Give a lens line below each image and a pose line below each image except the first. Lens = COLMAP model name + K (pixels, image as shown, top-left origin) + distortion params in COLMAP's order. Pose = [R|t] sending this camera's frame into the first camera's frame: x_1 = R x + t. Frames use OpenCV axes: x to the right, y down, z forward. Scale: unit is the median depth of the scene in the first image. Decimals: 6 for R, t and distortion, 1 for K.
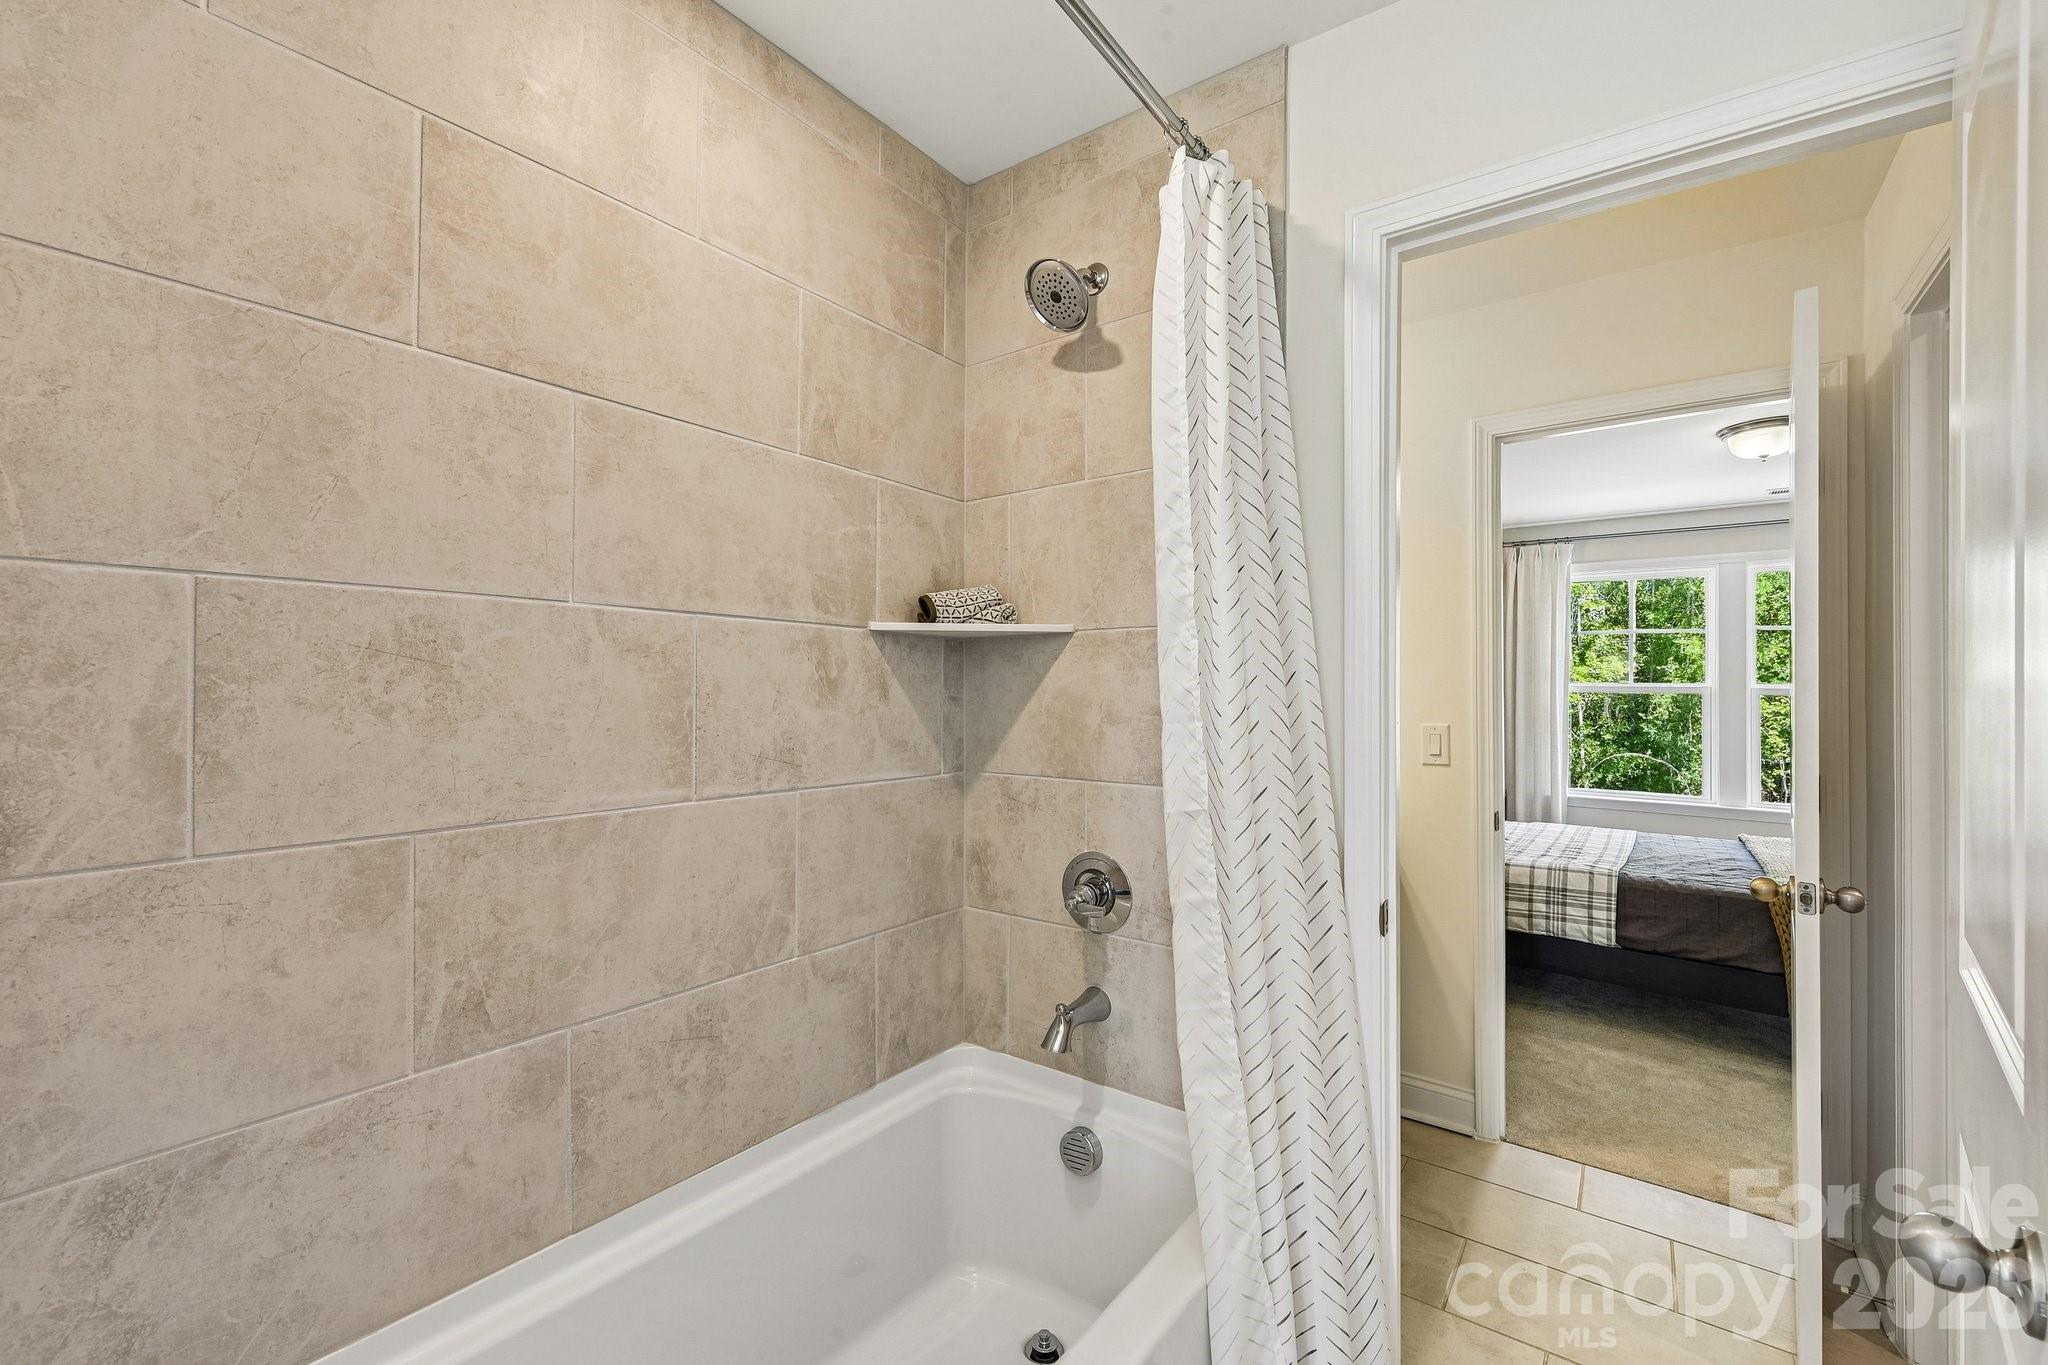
lens RADIAL K [[852.2, 0, 1016.0], [0, 852.2, 683.2], [0, 0, 1]] dist [-0.023120, -0.000091]
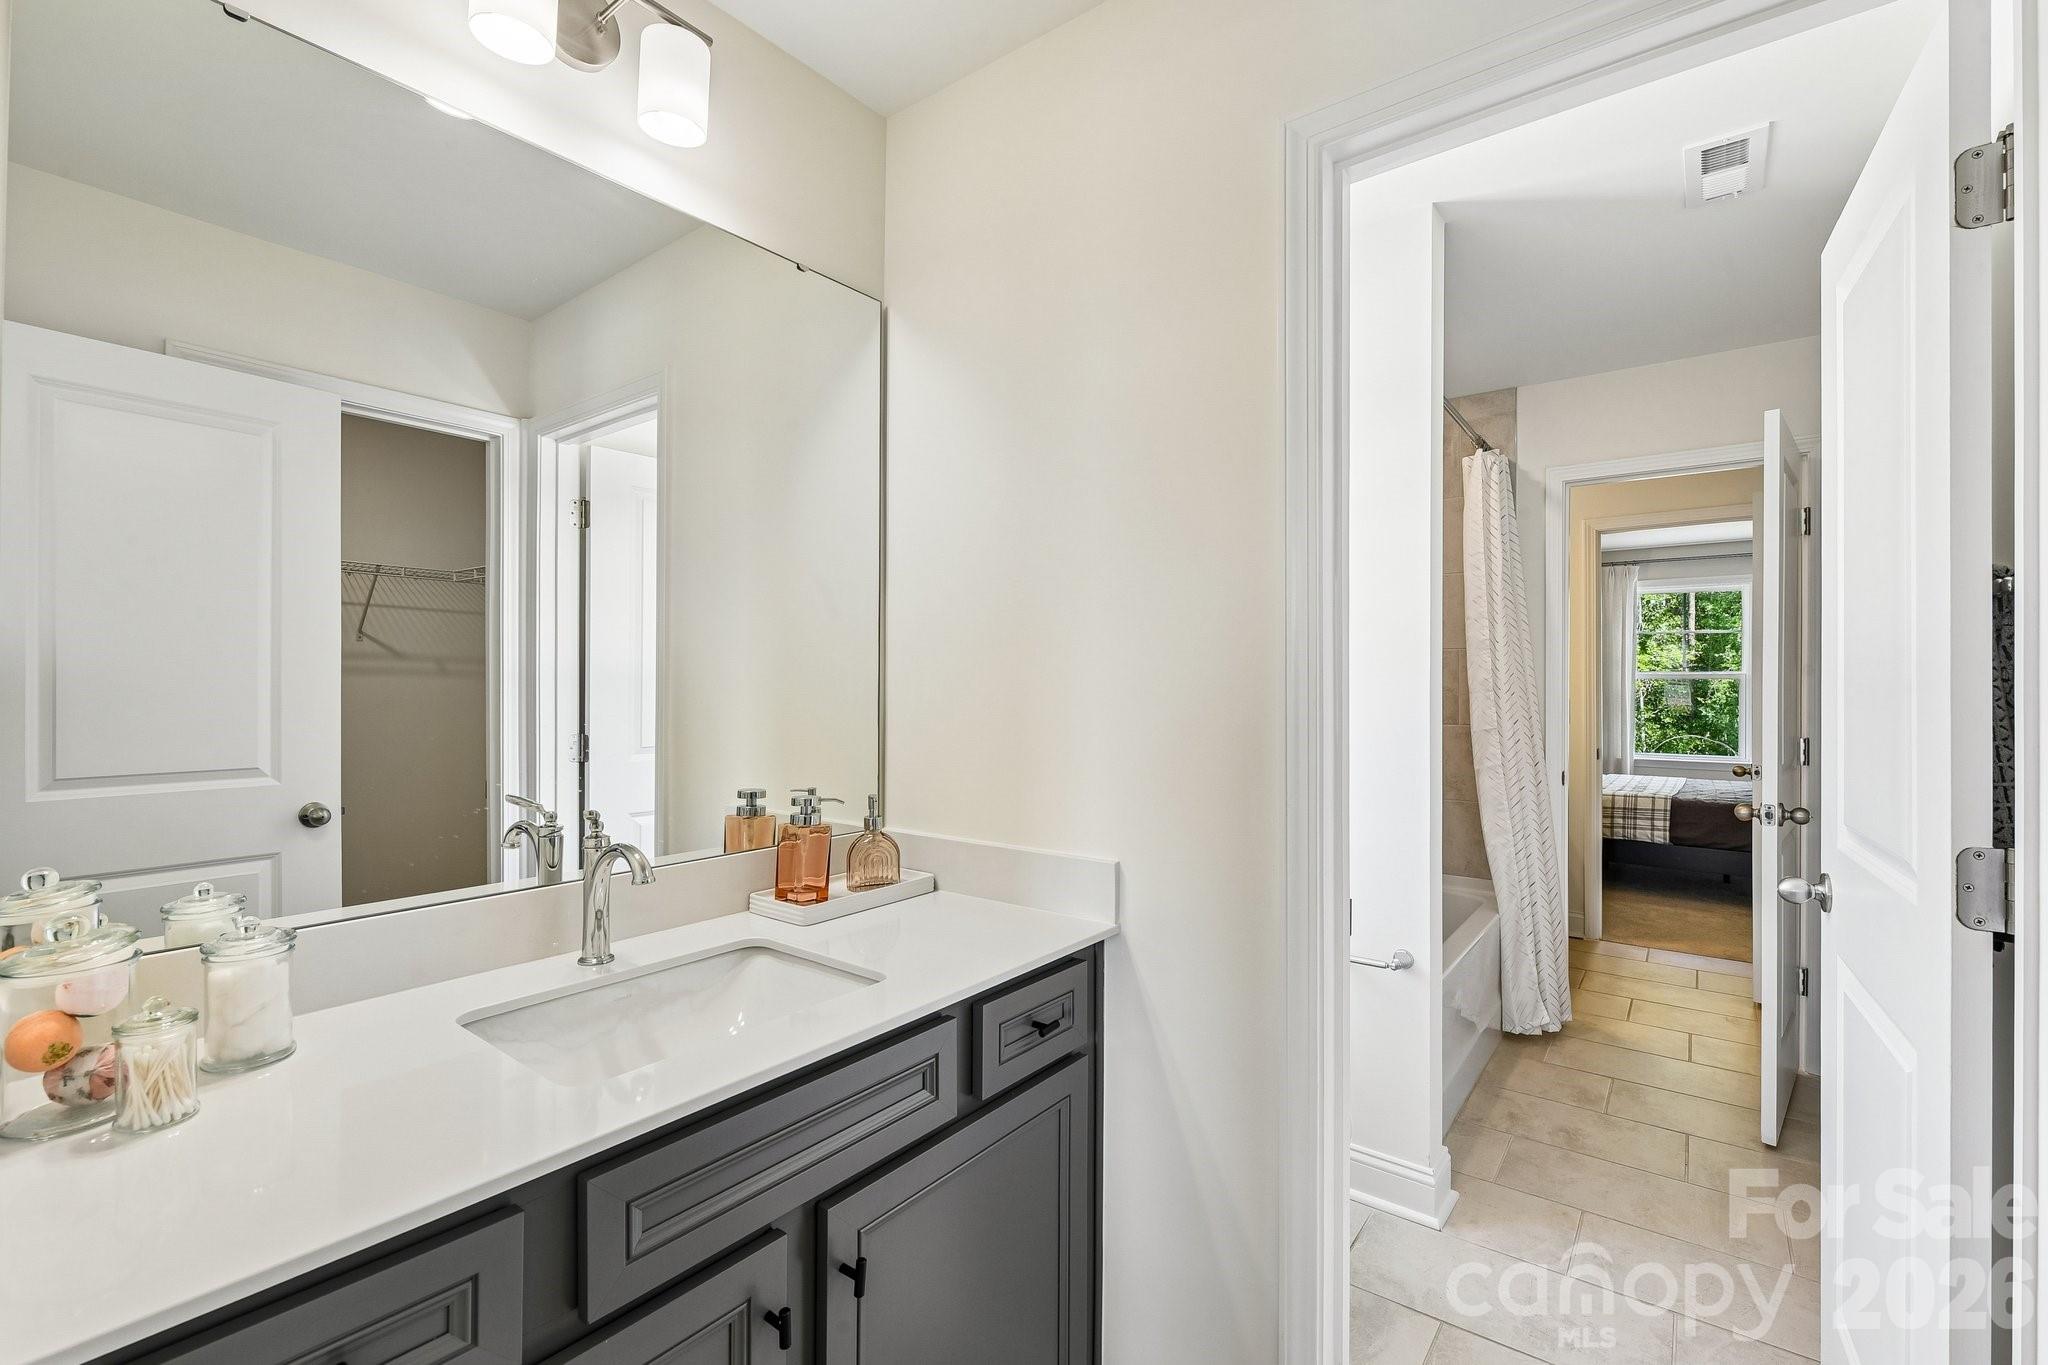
lens RADIAL K [[879.1, 0, 1017.5], [0, 879.1, 678.3], [0, 0, 1]] dist [-0.026522, 0.000511]
pose [[0.999461, -0.002742, -0.032707, -0.401848], [0.003031, 0.999957, 0.008761, -0.007790], [0.032681, -0.008856, 0.999427, -0.583126]]
